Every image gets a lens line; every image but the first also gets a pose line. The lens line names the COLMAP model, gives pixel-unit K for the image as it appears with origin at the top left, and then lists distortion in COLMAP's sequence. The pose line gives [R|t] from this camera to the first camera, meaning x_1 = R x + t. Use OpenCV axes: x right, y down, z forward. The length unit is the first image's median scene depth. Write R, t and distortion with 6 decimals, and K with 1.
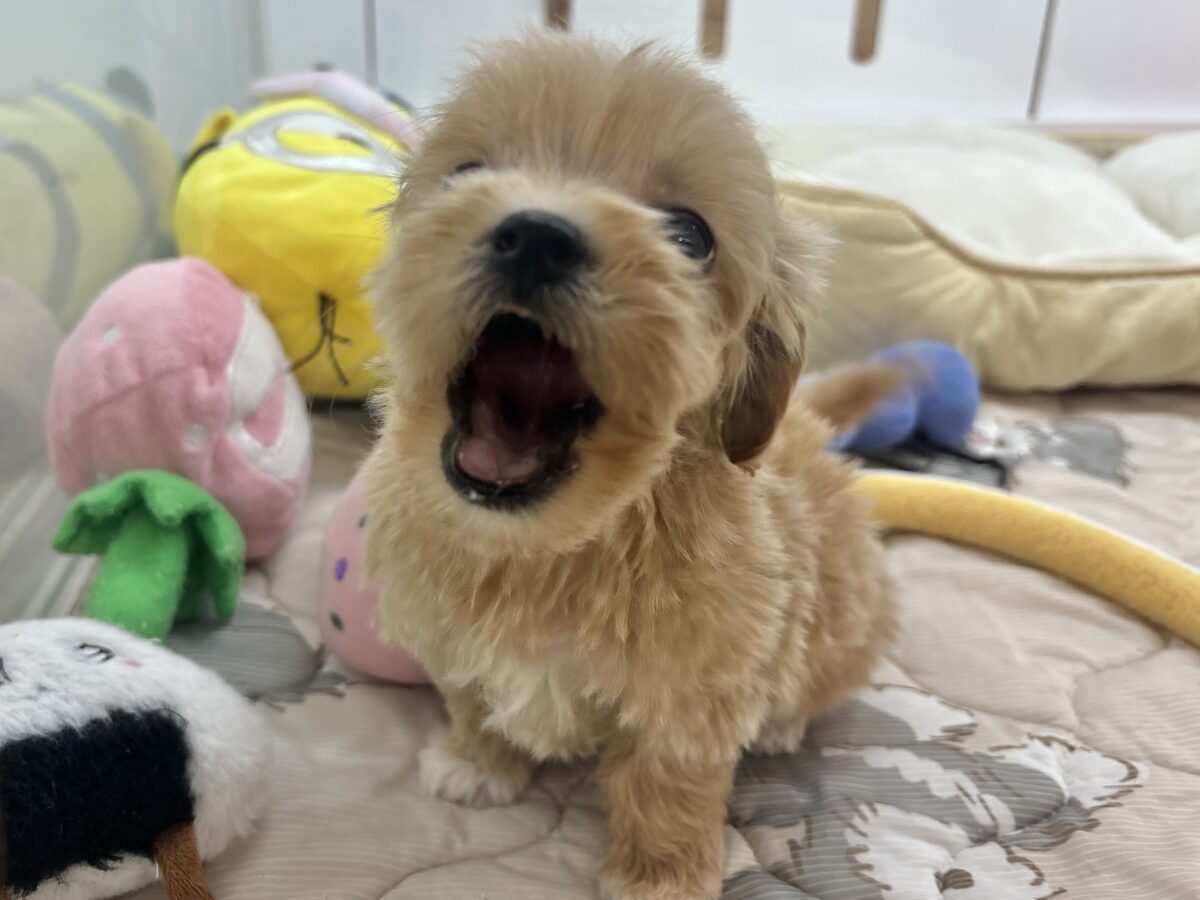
lens RADIAL K [[1064.0, 0, 522.3], [0, 1064.0, 388.4], [0, 0, 1]] dist [-0.028935, 0.008427]
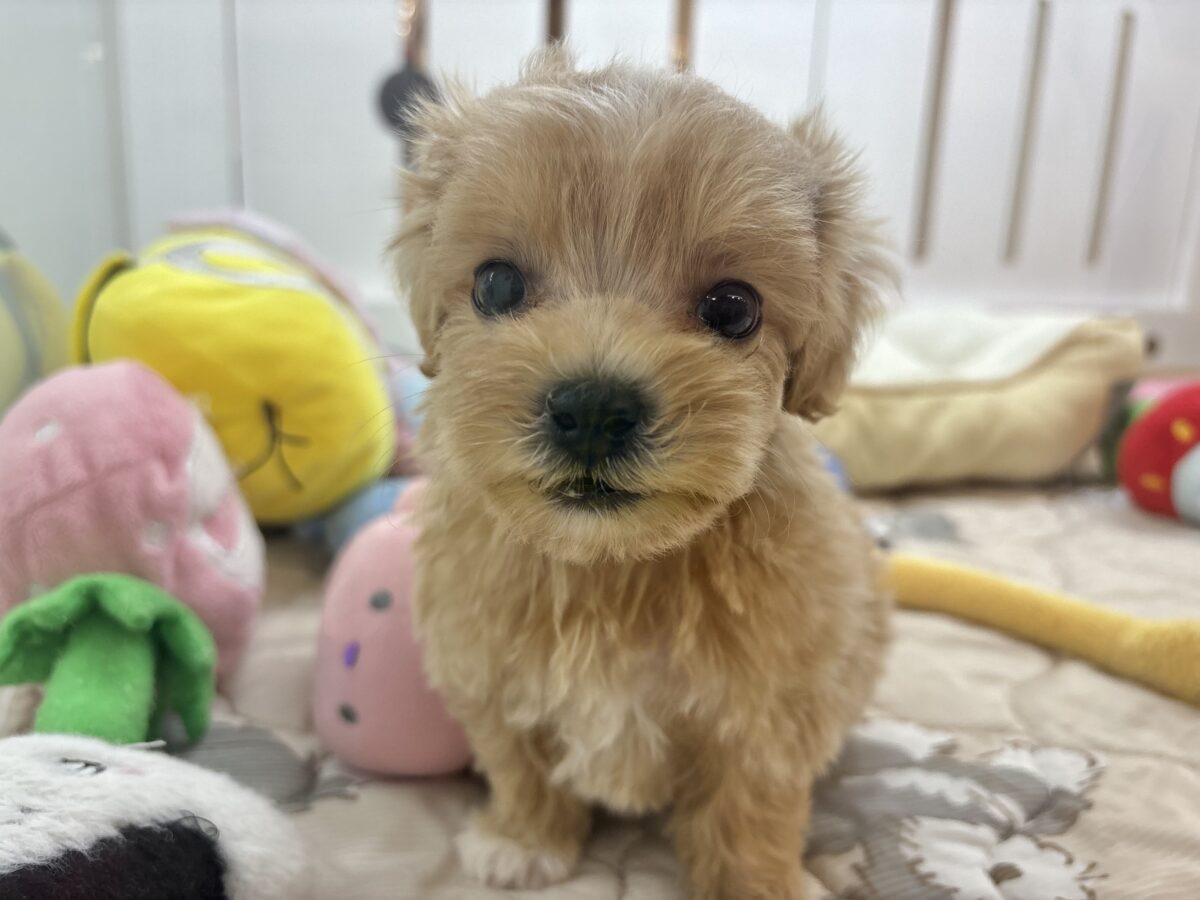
lens RADIAL K [[911.4, 0, 588.9], [0, 911.4, 476.2], [0, 0, 1]] dist [-0.012238, -0.028691]
pose [[0.961081, -0.050144, 0.271678, -0.177596], [0.078753, 0.992315, -0.095443, 0.108000], [-0.264804, 0.113124, 0.957644, 0.173395]]
